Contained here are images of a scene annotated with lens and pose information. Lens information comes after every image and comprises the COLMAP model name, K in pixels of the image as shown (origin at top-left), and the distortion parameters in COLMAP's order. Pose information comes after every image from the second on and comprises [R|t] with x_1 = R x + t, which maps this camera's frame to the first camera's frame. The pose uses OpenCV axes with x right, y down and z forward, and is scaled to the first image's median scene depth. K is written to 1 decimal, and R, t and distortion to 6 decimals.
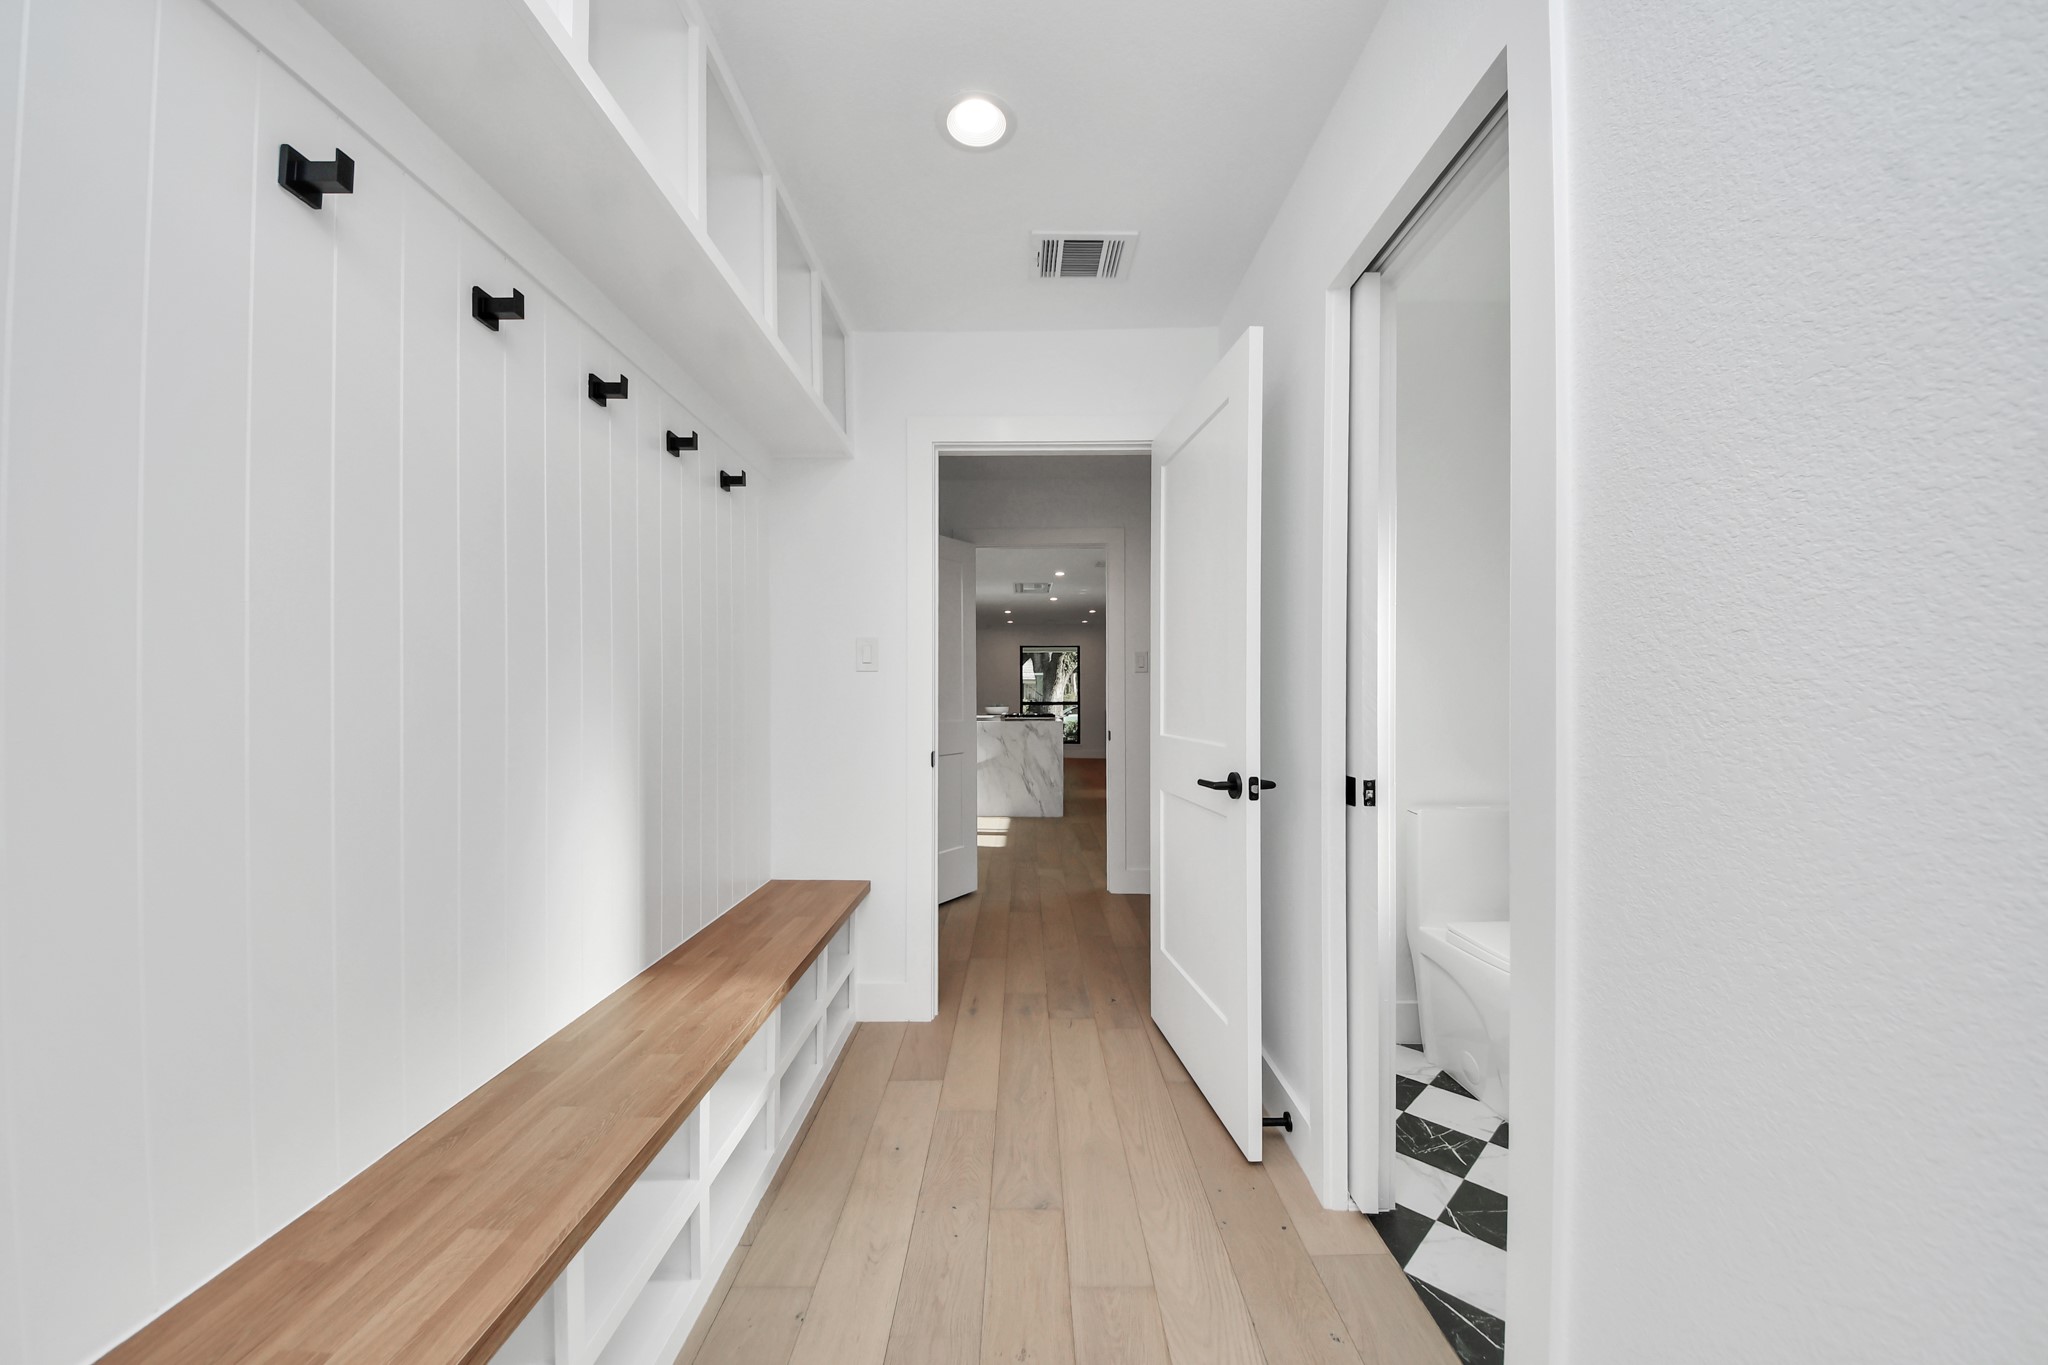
lens RADIAL K [[749.8, 0, 1018.7], [0, 749.8, 695.8], [0, 0, 1]] dist [0.018087, -0.012369]
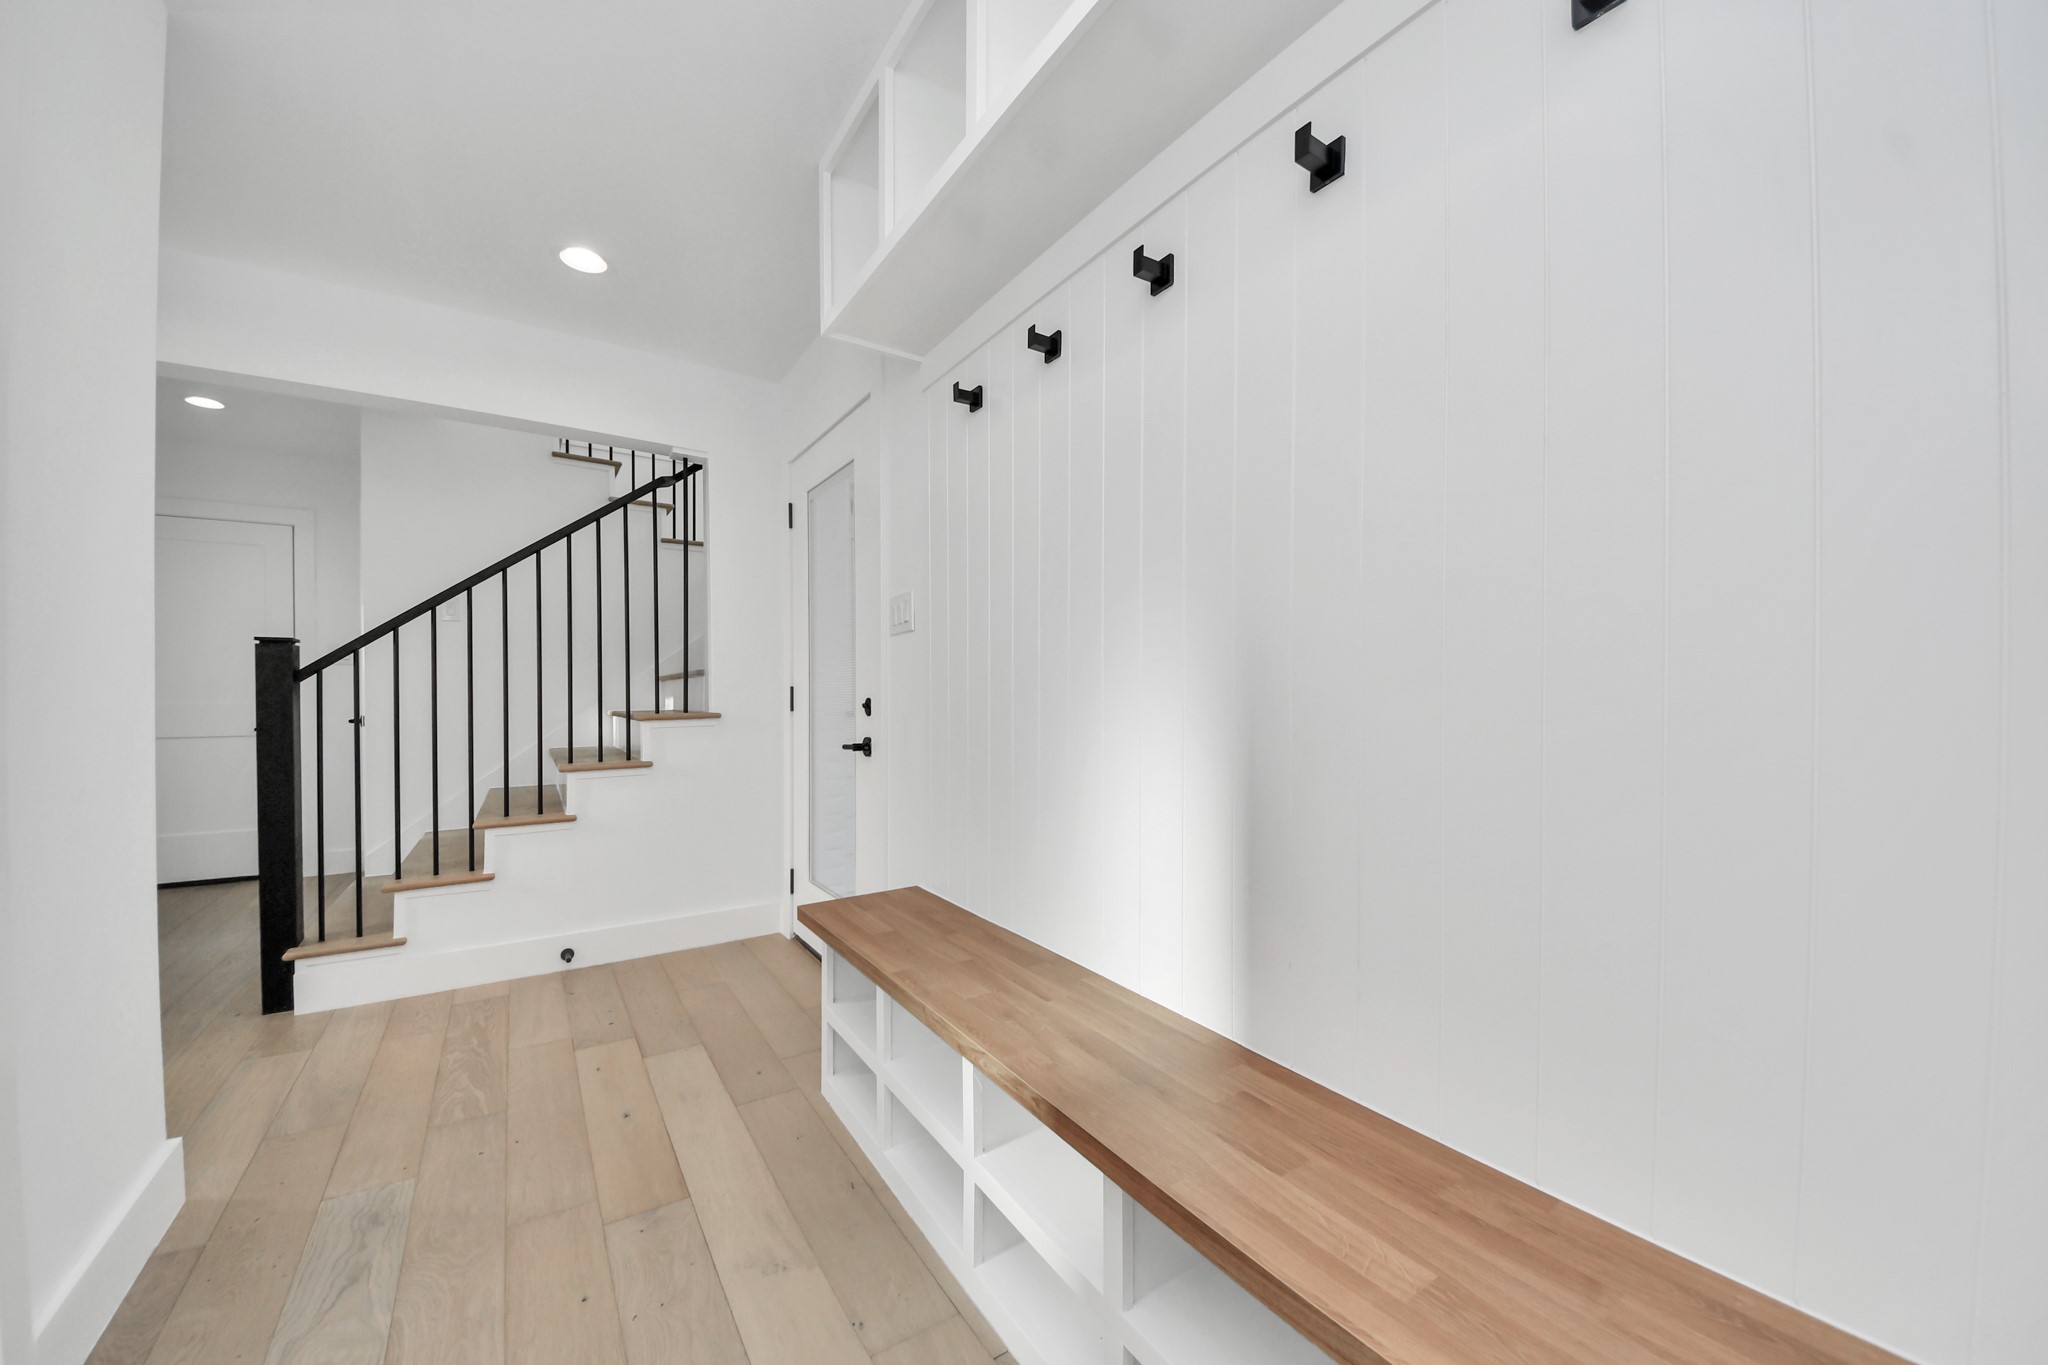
lens RADIAL K [[749.8, 0, 1018.7], [0, 749.8, 695.8], [0, 0, 1]] dist [0.018087, -0.012369]
pose [[-0.826759, 0.000274, -0.562556, 0.021806], [-0.001481, 0.999995, 0.002663, 0.022593], [0.562554, 0.003035, -0.826755, 0.649427]]
